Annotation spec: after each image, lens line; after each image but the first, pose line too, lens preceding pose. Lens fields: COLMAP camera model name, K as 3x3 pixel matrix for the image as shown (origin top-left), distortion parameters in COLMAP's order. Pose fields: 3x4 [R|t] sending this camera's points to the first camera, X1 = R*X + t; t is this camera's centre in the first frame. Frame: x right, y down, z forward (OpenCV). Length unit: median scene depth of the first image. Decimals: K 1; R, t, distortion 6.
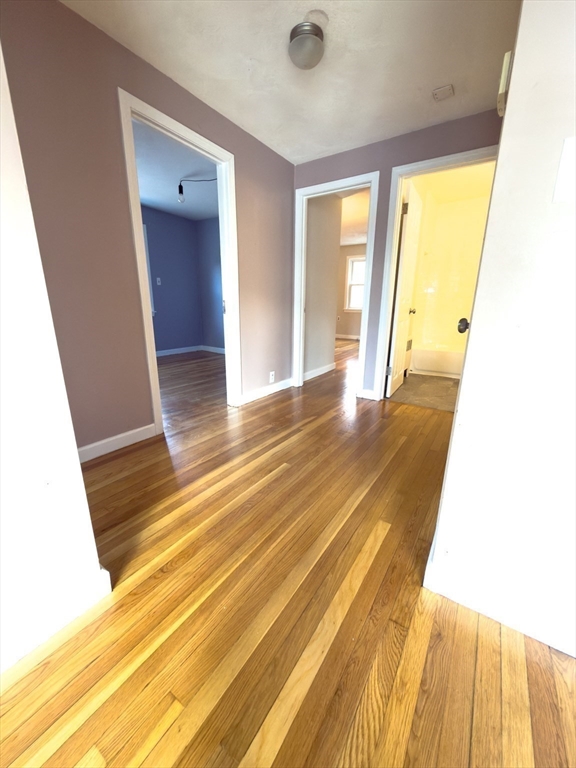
lens RADIAL K [[306.6, 0, 287.6], [0, 306.6, 385.2], [0, 0, 1]] dist [0.000694, 0.000078]
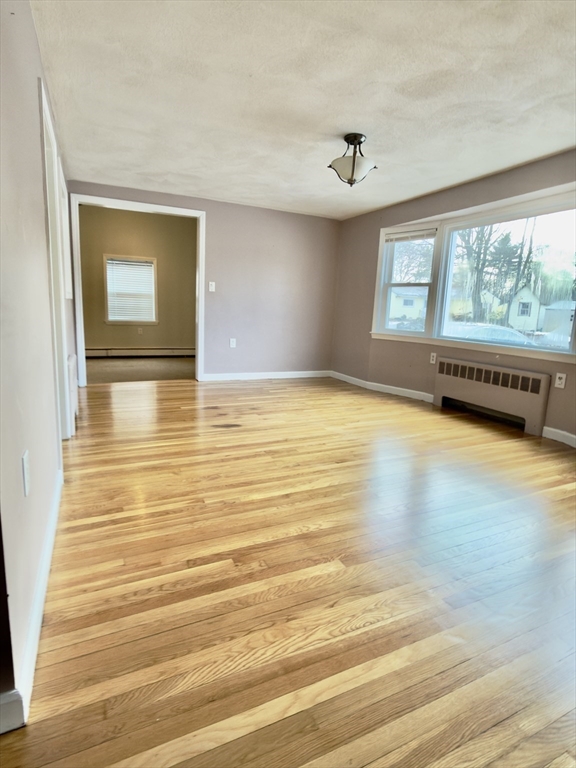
lens RADIAL K [[407.4, 0, 286.2], [0, 407.4, 383.5], [0, 0, 1]] dist [0.000014, -0.000166]
pose [[-0.853568, -0.138564, 0.502216, -0.581071], [0.086727, 0.912739, 0.399231, -0.519856], [-0.513712, 0.384327, -0.767068, 1.431274]]
